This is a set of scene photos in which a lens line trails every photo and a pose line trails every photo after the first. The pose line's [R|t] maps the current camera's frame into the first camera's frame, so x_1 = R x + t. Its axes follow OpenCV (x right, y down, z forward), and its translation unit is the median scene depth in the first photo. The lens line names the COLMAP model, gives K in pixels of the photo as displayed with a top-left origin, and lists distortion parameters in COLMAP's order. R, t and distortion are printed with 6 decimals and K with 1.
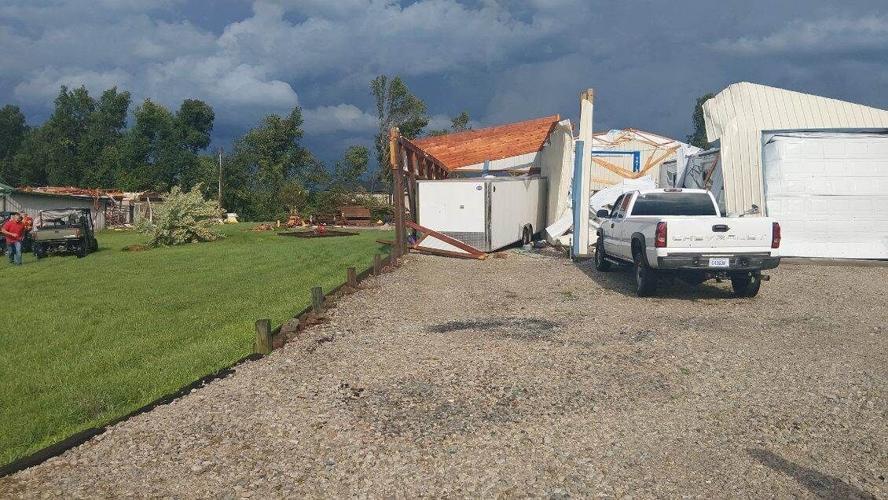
lens RADIAL K [[675.8, 0, 437.6], [0, 675.8, 254.5], [0, 0, 1]] dist [0.034533, -0.072522]
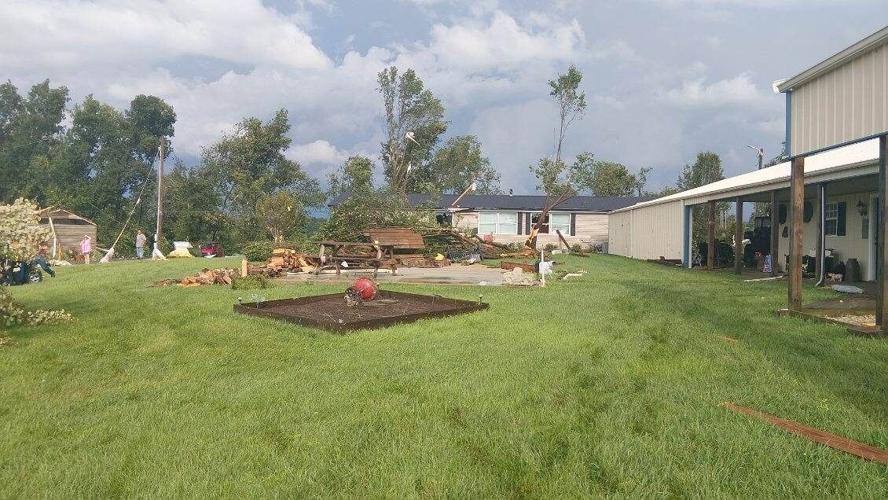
lens RADIAL K [[675.8, 0, 449.1], [0, 675.8, 259.1], [0, 0, 1]] dist [0.034533, -0.072522]
pose [[0.999240, -0.005357, 0.038602, -0.046832], [0.006636, 0.999431, -0.033079, -0.013392], [-0.038403, 0.033310, 0.998707, 0.215620]]
